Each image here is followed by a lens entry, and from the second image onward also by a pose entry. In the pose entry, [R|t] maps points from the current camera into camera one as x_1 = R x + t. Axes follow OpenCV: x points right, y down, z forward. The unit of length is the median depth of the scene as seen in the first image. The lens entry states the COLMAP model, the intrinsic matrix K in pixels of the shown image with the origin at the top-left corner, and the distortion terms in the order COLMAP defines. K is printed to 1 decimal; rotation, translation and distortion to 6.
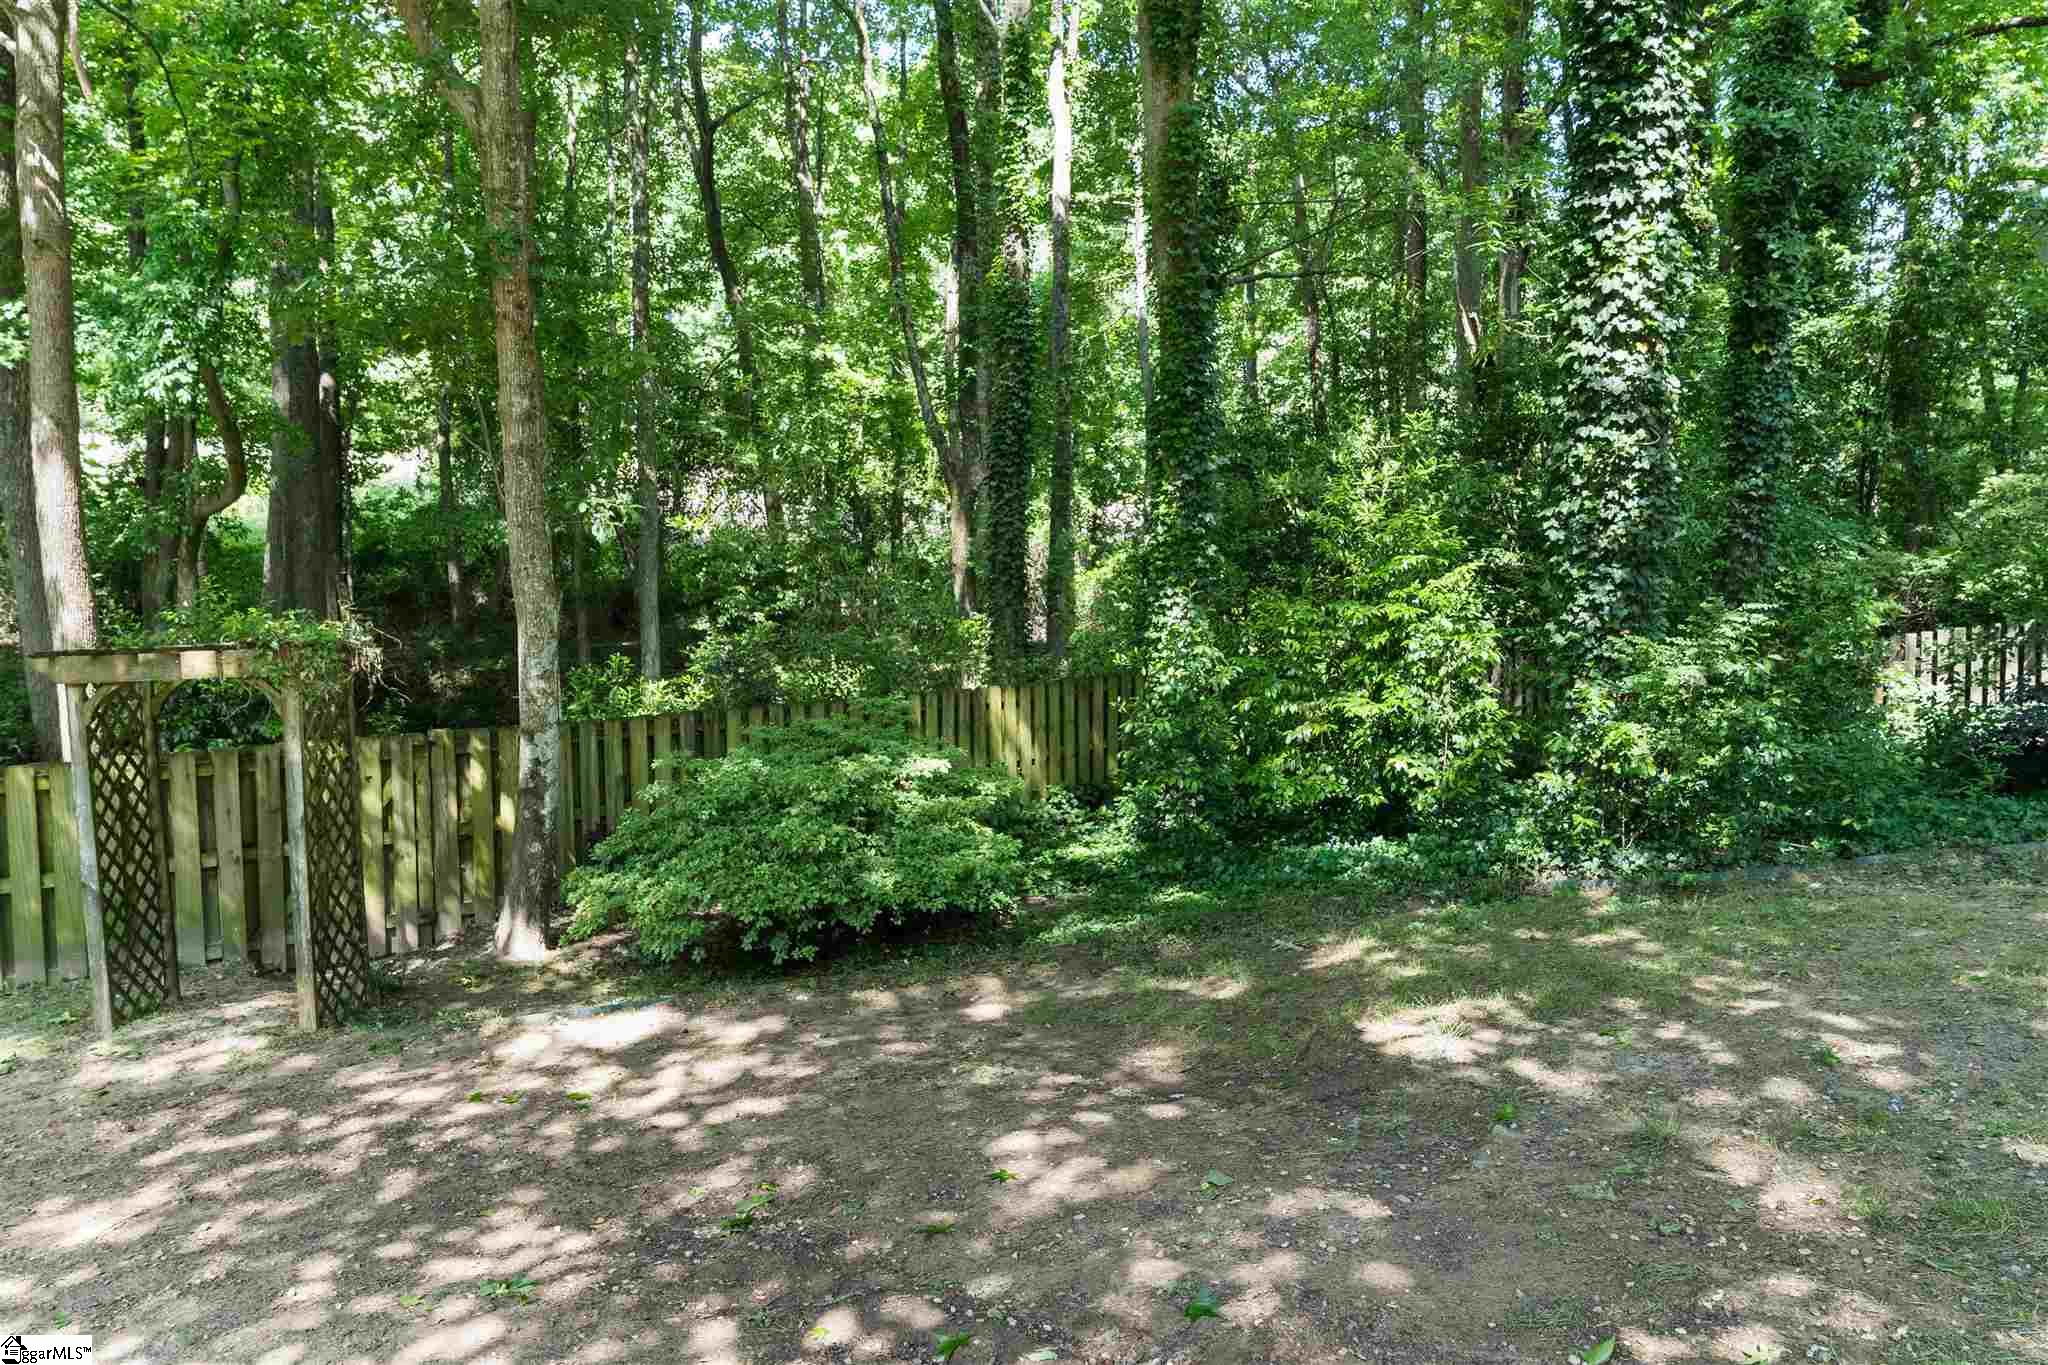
lens RADIAL K [[1400.5, 0, 1058.4], [0, 1400.5, 679.9], [0, 0, 1]] dist [-0.004920, -0.000880]
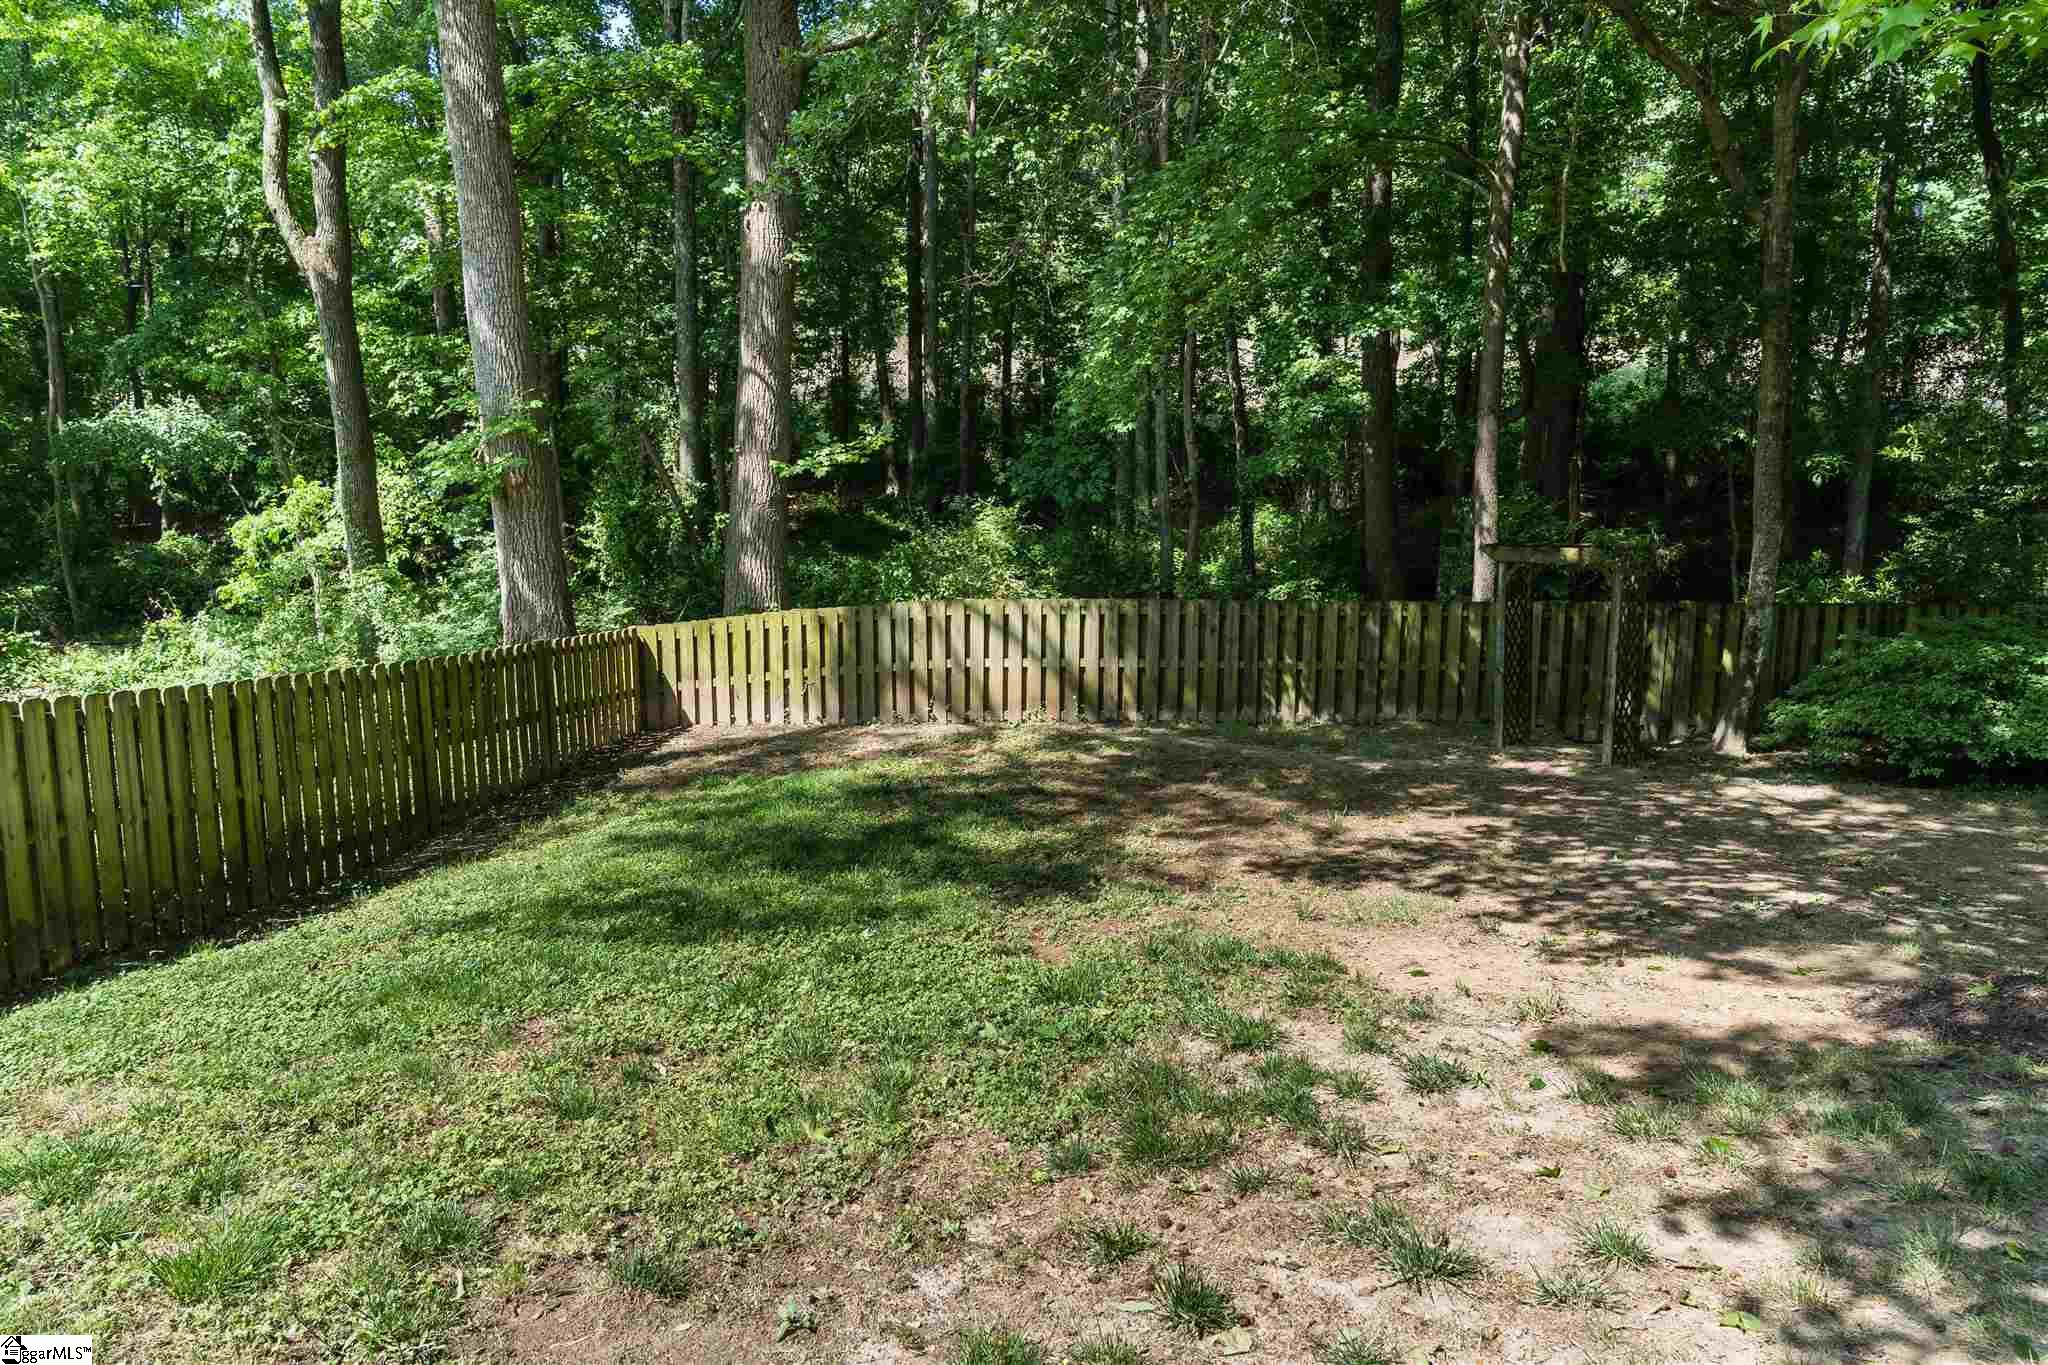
lens RADIAL K [[1400.5, 0, 1058.4], [0, 1400.5, 679.9], [0, 0, 1]] dist [-0.004920, -0.000880]
pose [[0.694314, 0.120387, -0.709531, 0.200277], [-0.055132, 0.991910, 0.114348, -0.018794], [0.717557, -0.040276, 0.695334, -0.649305]]
